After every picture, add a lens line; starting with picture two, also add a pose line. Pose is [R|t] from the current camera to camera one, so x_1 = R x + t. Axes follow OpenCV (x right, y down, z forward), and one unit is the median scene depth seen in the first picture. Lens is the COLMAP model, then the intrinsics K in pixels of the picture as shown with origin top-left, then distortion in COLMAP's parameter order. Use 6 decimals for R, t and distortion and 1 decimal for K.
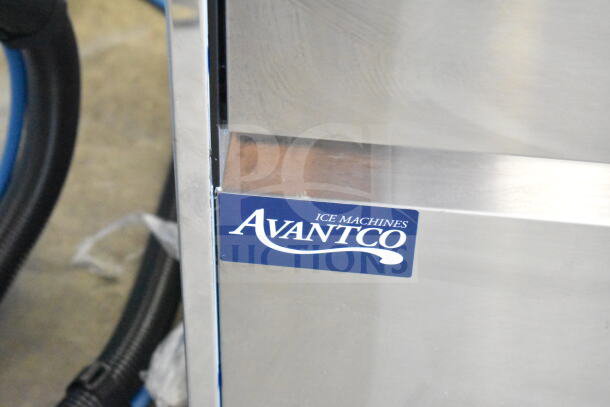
lens RADIAL K [[1434.6, 0, 304.9], [0, 1434.6, 203.3], [0, 0, 1]] dist [-0.343348, 0.000000]
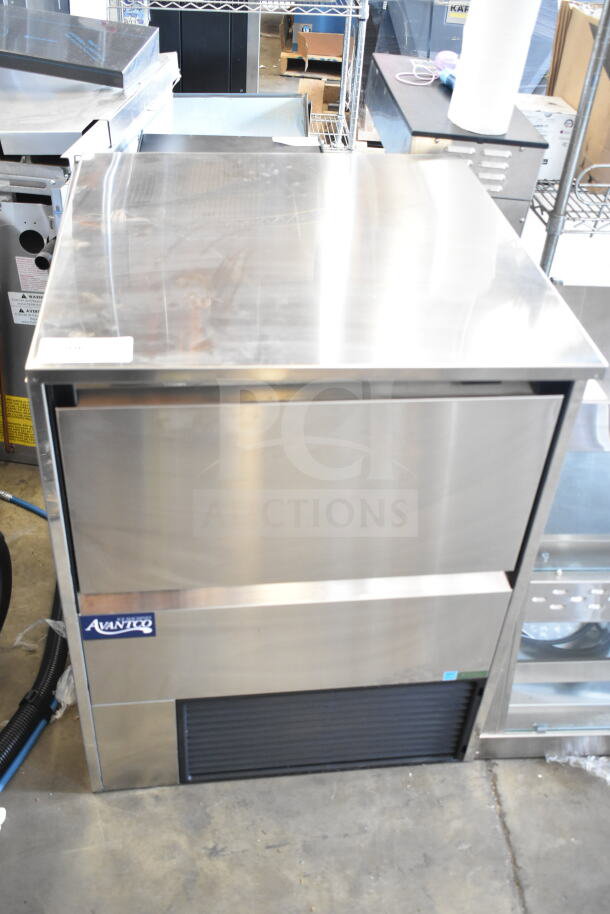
lens RADIAL K [[909.1, 0, 306.4], [0, 909.1, 461.5], [0, 0, 1]] dist [-0.027375, 0.000000]
pose [[0.974179, -0.111252, 0.196462, 0.049413], [0.132481, 0.986288, -0.098411, -0.064932], [-0.182820, 0.121897, 0.975560, -0.732589]]
